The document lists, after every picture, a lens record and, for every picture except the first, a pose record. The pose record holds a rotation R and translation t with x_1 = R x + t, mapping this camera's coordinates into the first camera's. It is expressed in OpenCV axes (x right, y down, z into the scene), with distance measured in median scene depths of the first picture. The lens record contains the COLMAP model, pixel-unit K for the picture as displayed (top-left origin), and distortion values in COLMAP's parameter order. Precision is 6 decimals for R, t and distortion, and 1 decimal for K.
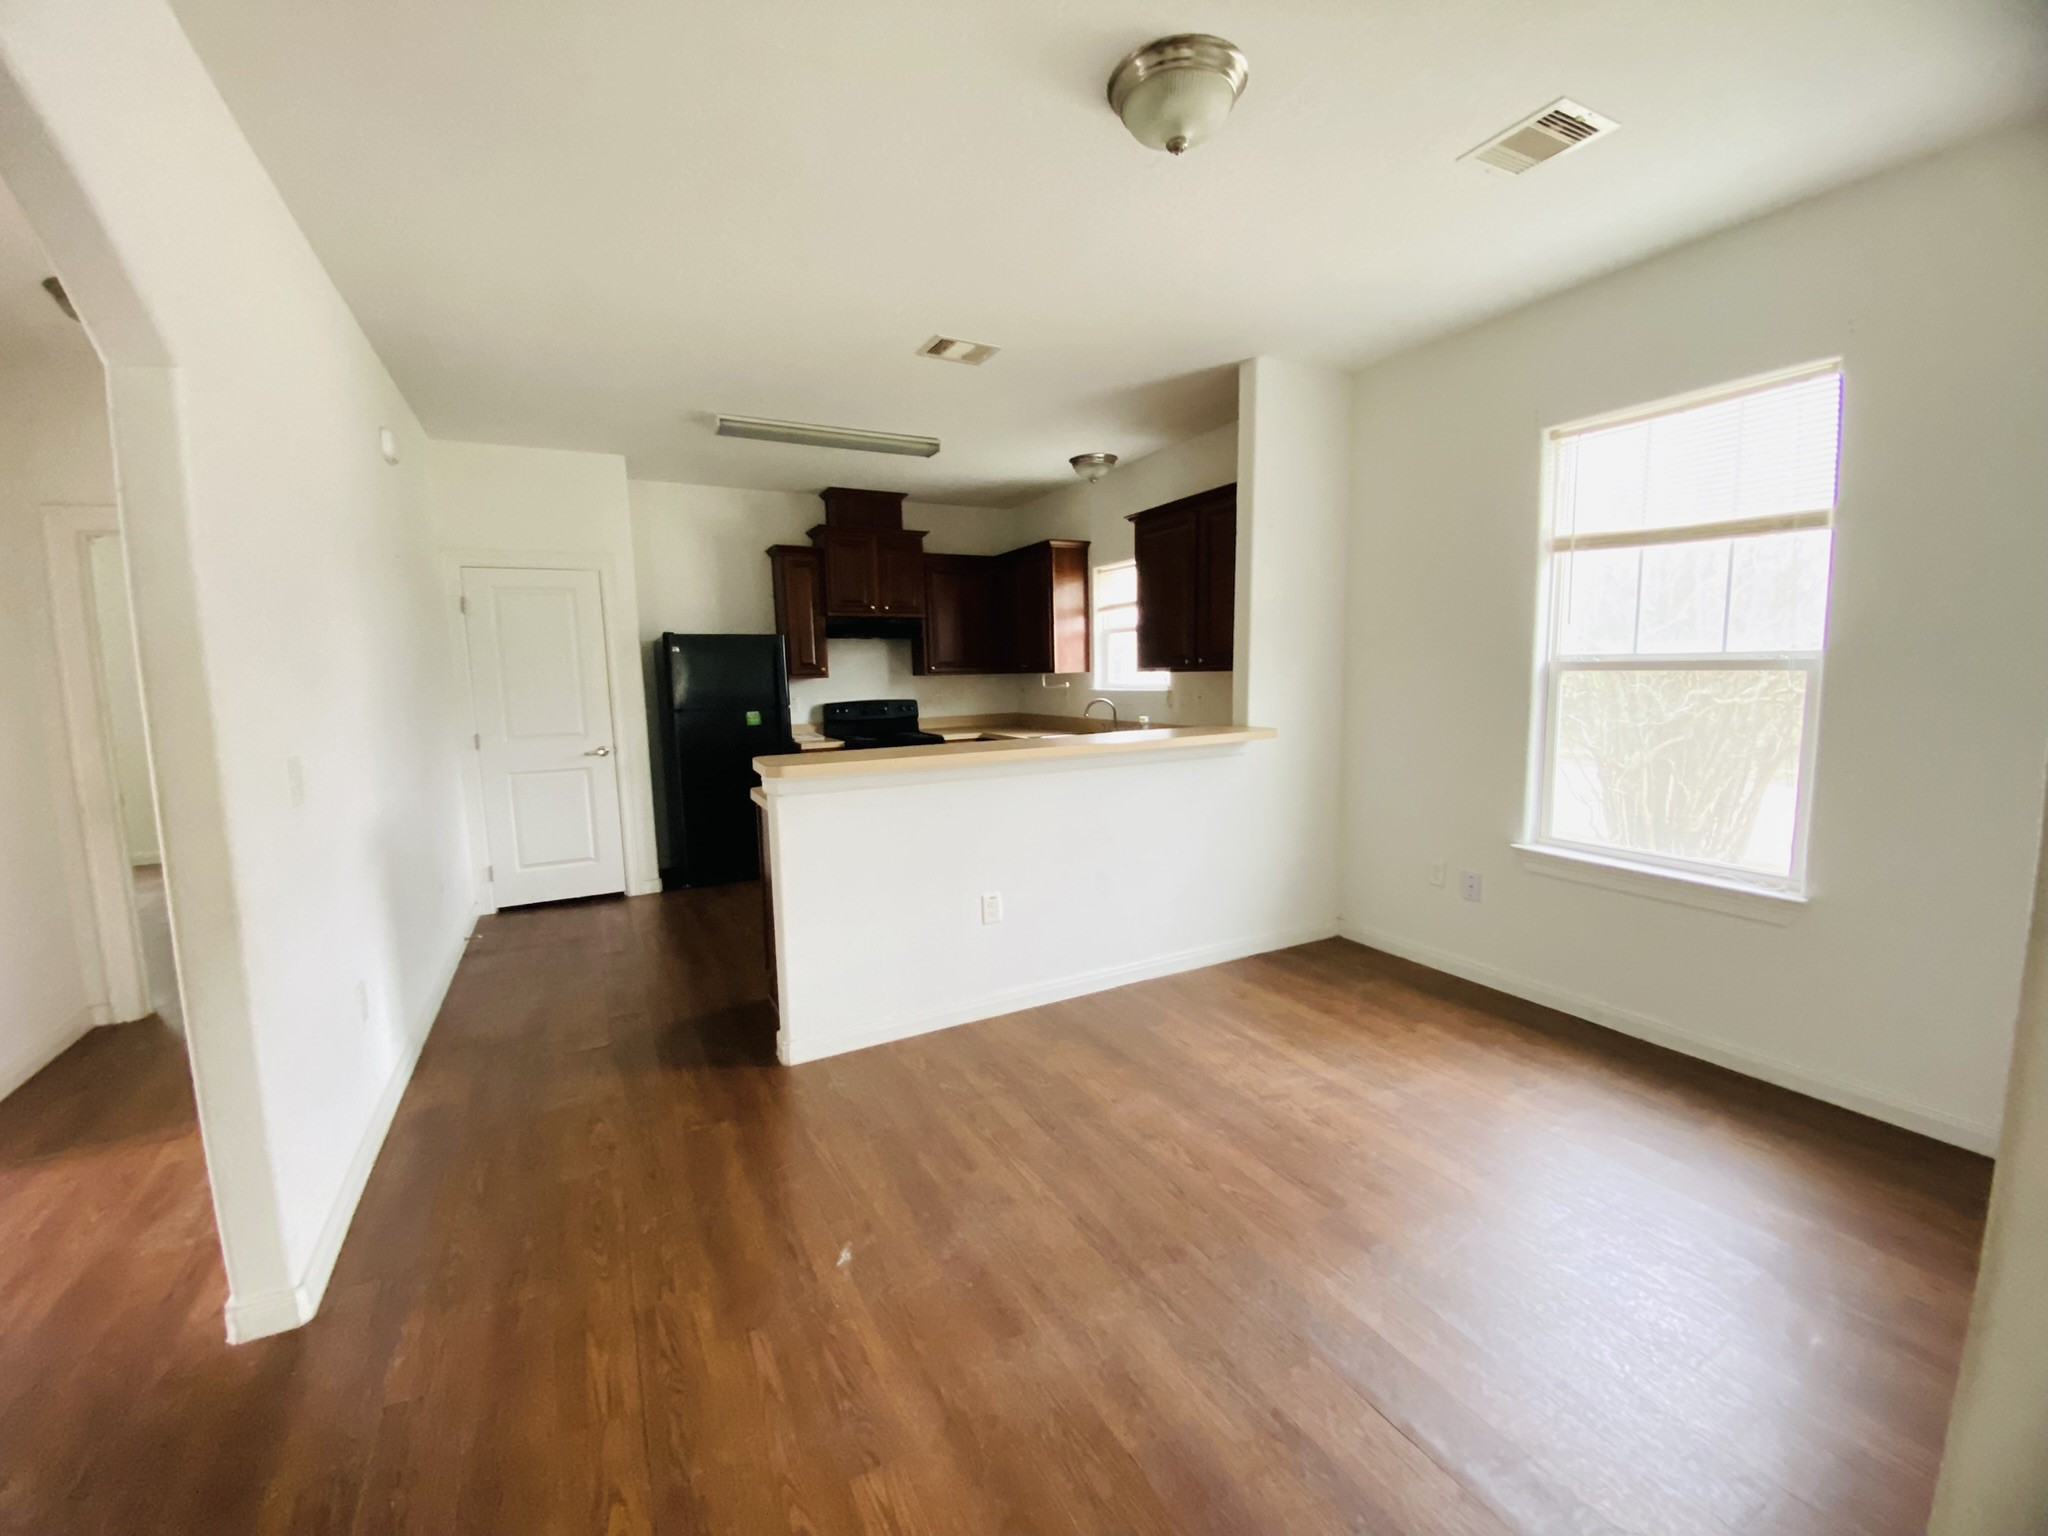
lens RADIAL K [[831.1, 0, 1042.4], [0, 831.1, 762.4], [0, 0, 1]] dist [-0.010944, -0.004865]
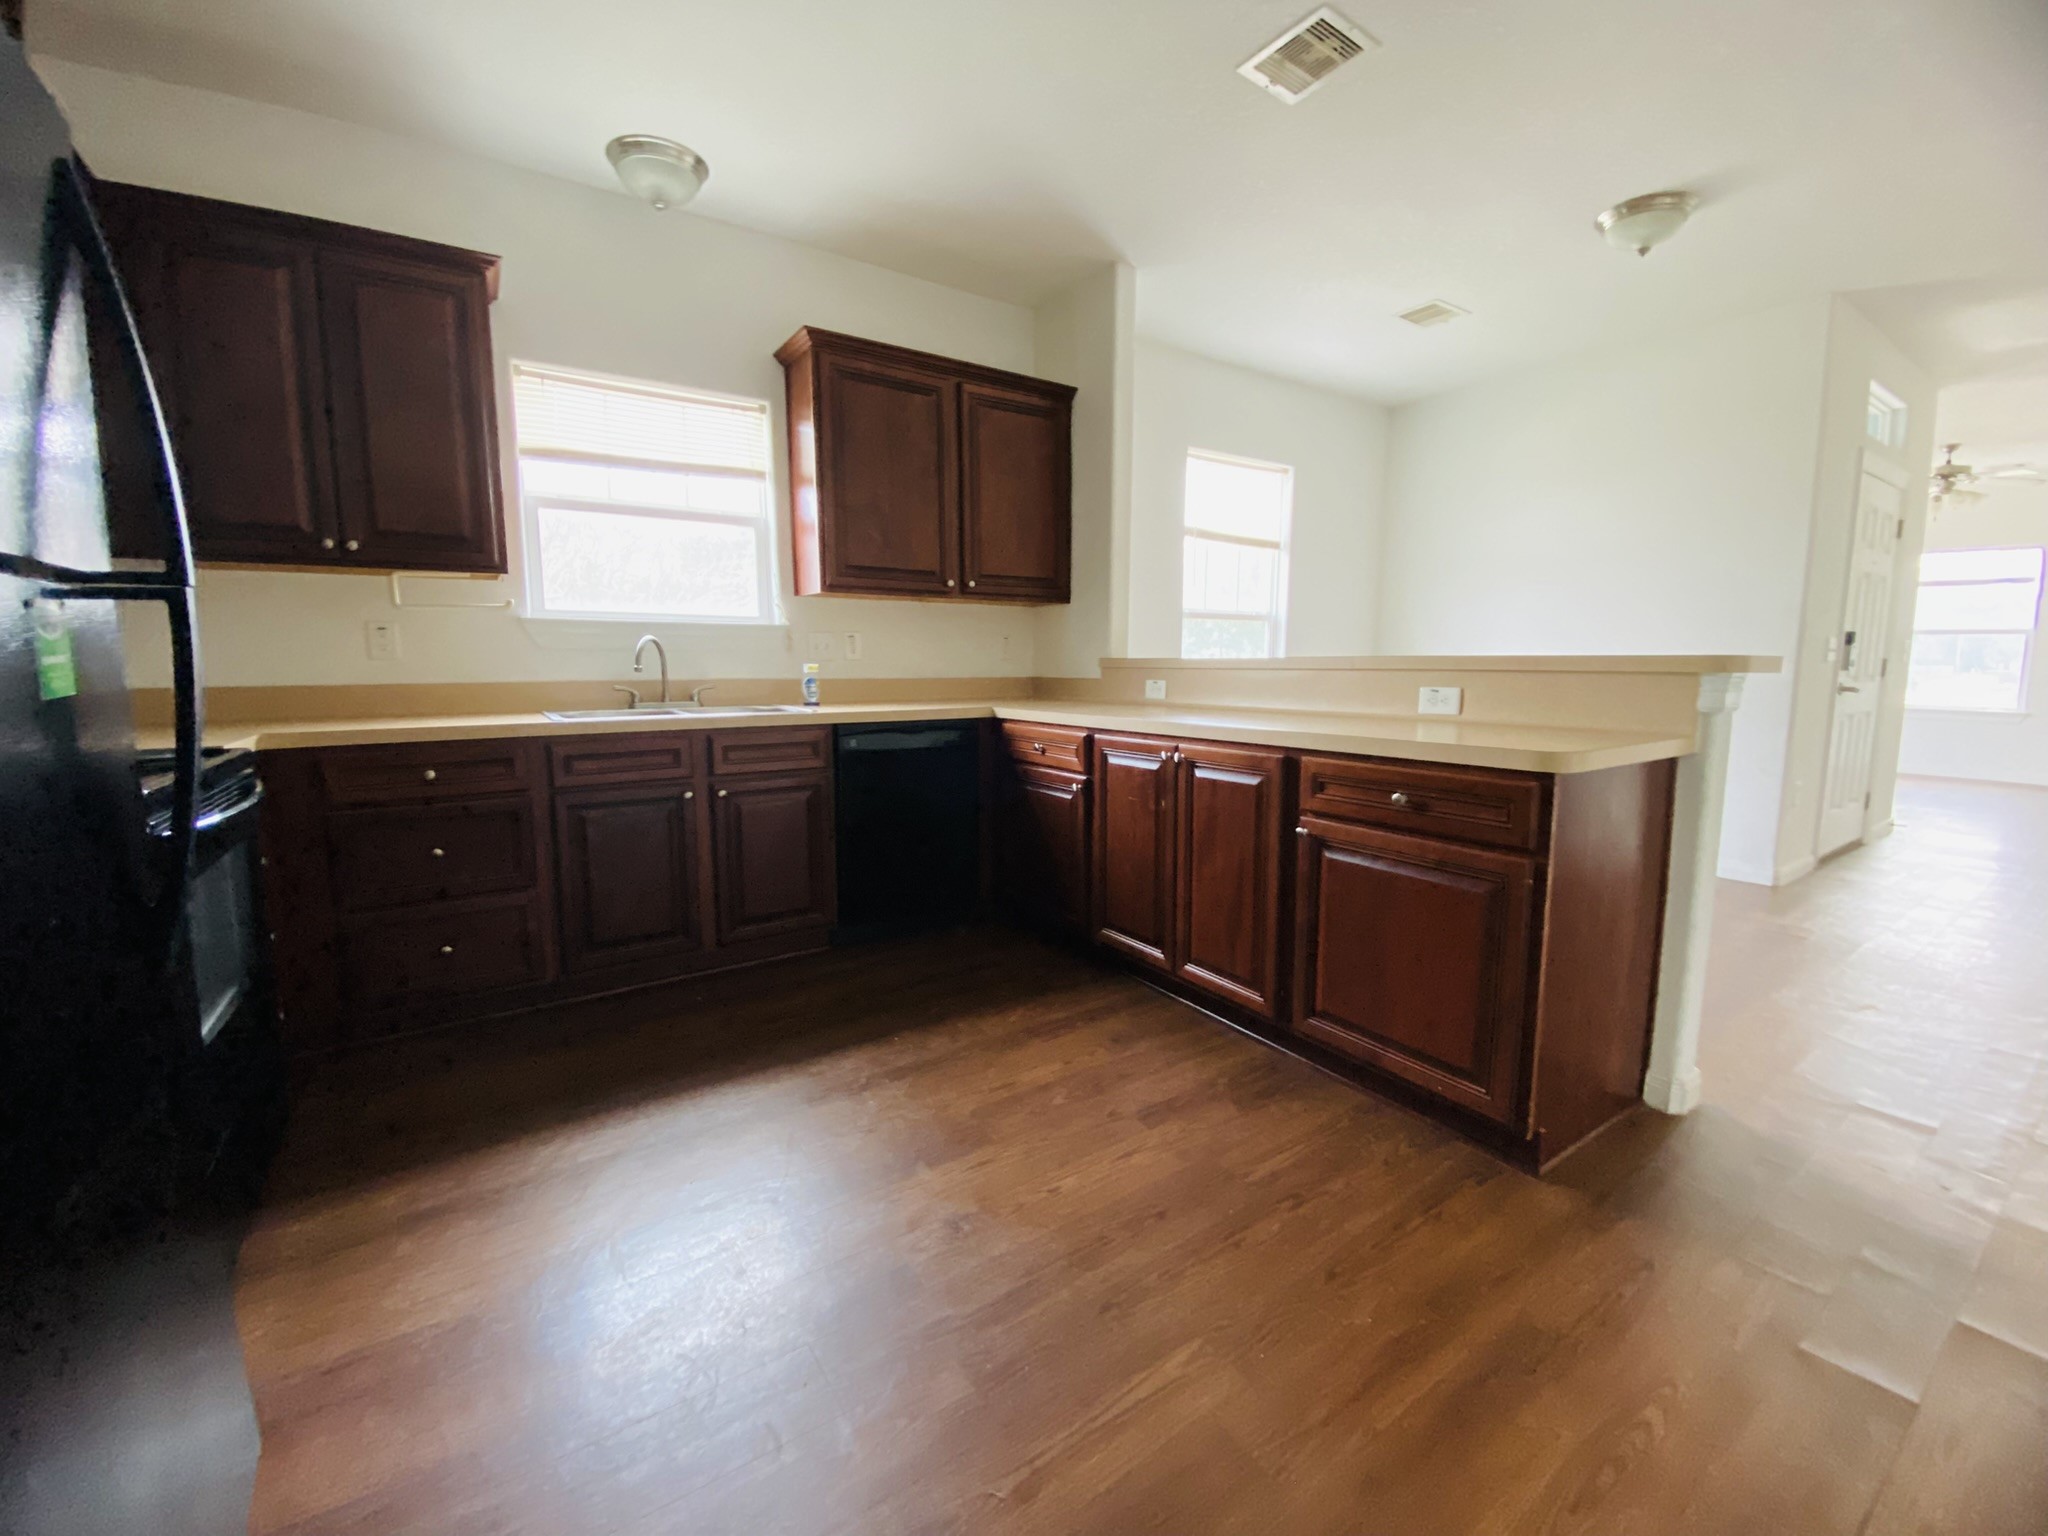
lens RADIAL K [[831.1, 0, 1032.3], [0, 831.1, 764.1], [0, 0, 1]] dist [-0.010944, -0.004865]
pose [[-0.092131, -0.096465, 0.991063, -0.849891], [0.117945, 0.987232, 0.107056, -0.048793], [-0.988737, 0.126754, -0.079578, 1.480820]]
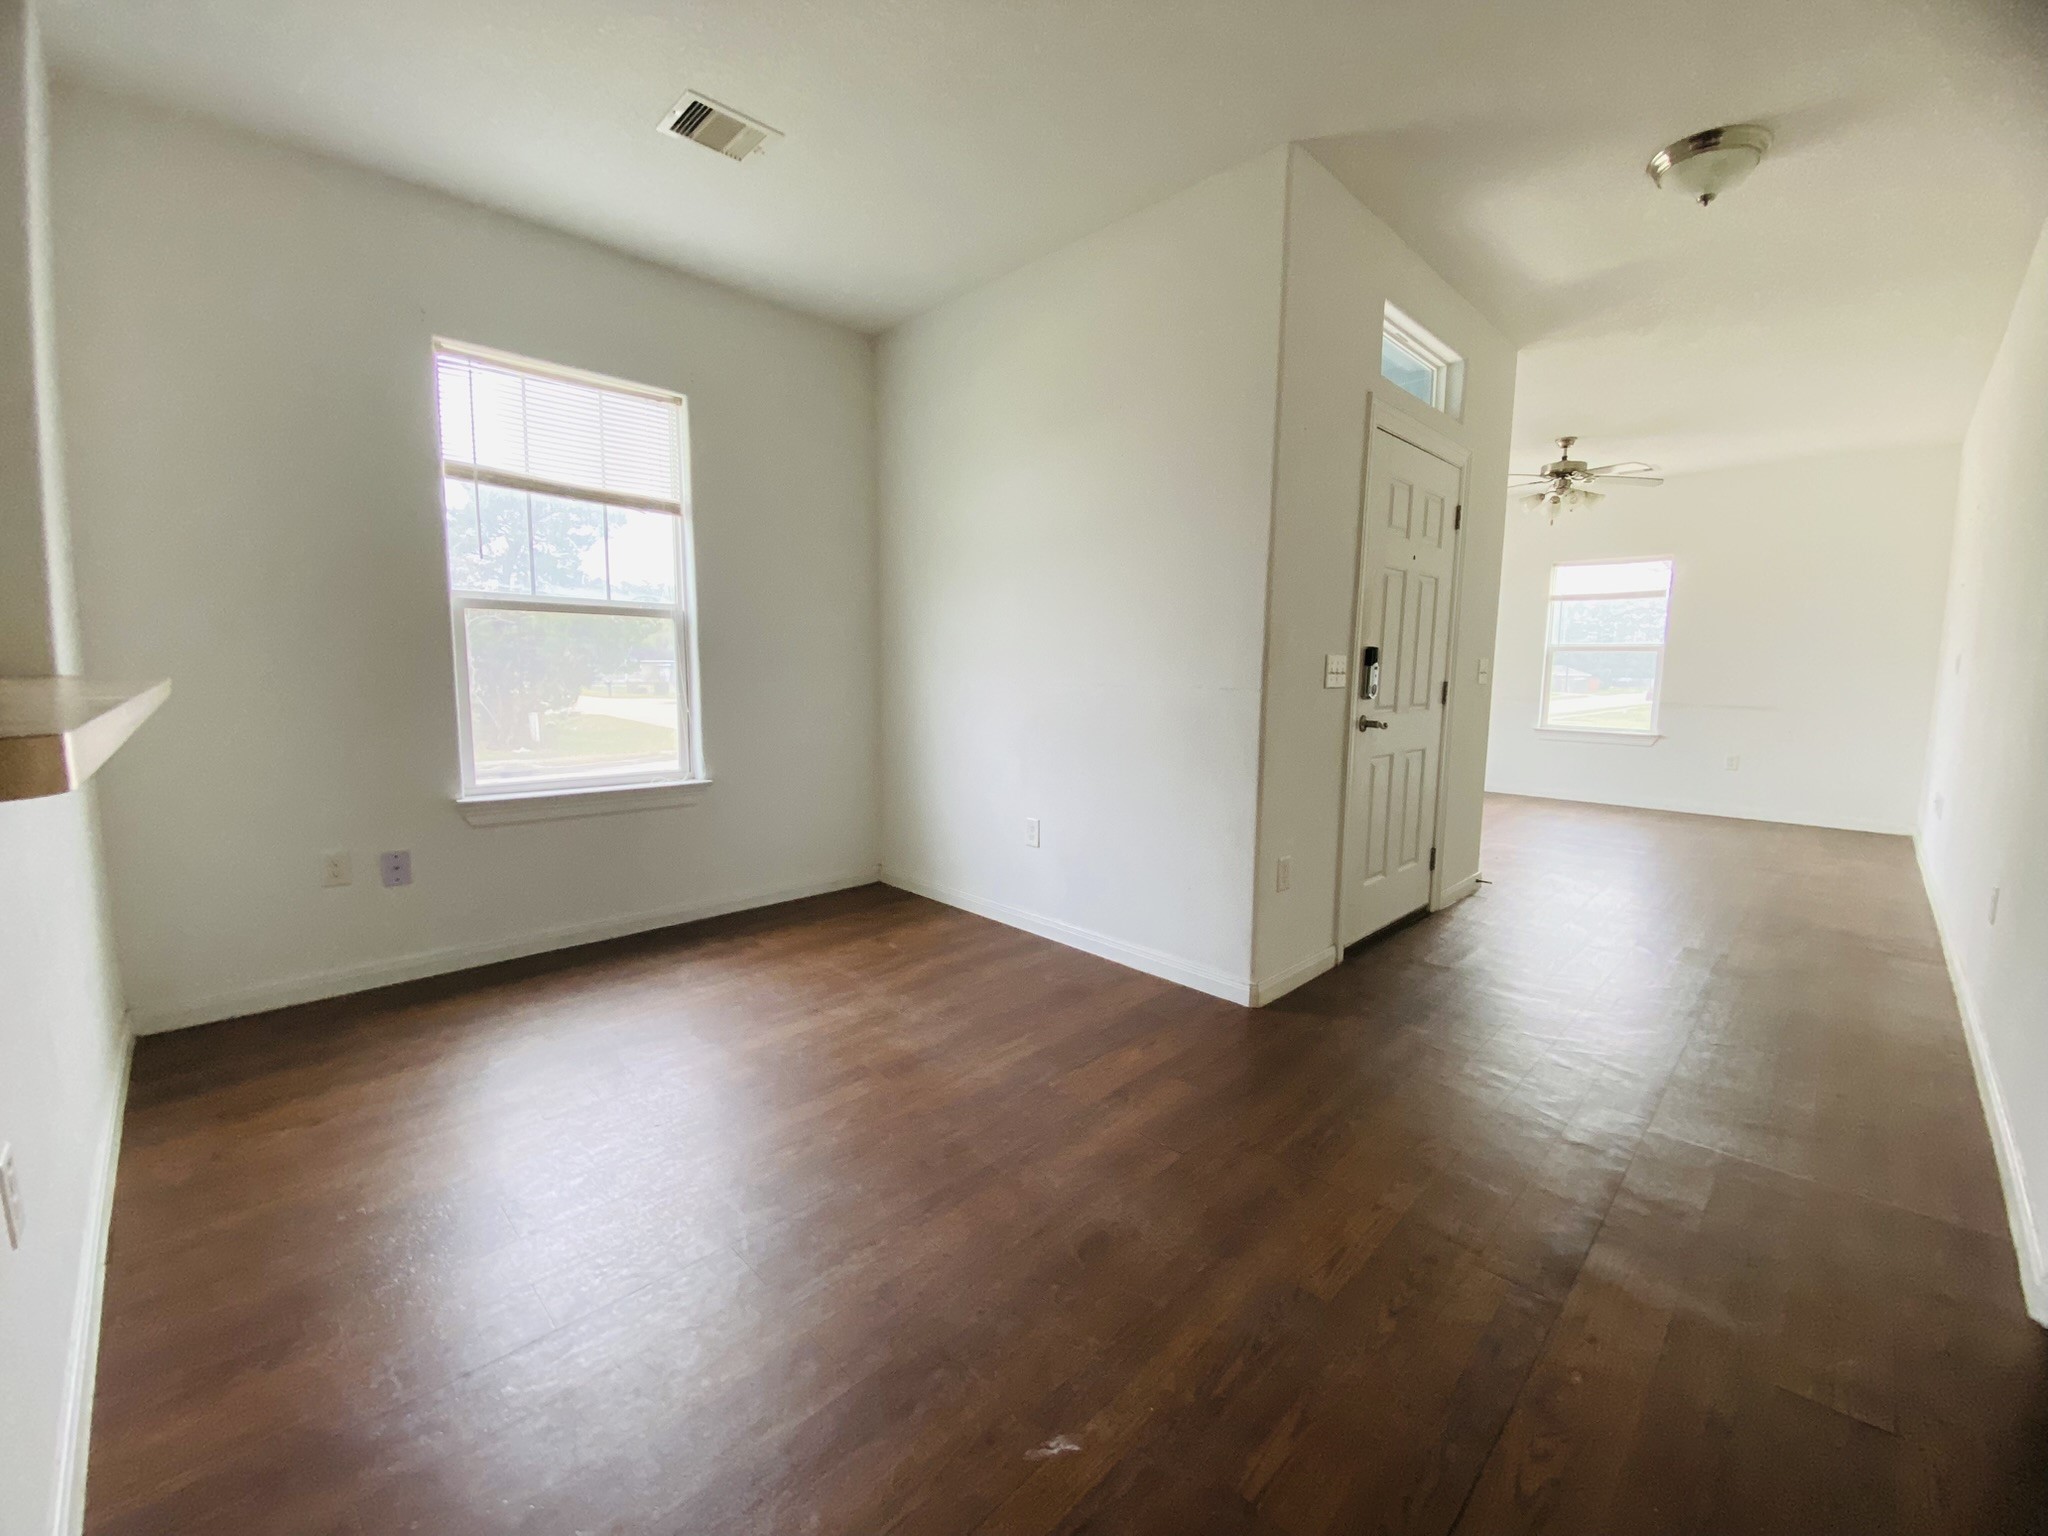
lens RADIAL K [[831.1, 0, 1011.9], [0, 831.1, 766.8], [0, 0, 1]] dist [-0.010944, -0.004865]
pose [[-0.269075, -0.097261, 0.958196, -0.474283], [0.102147, 0.986395, 0.128808, 0.009833], [-0.957687, 0.132535, -0.255479, 0.693900]]
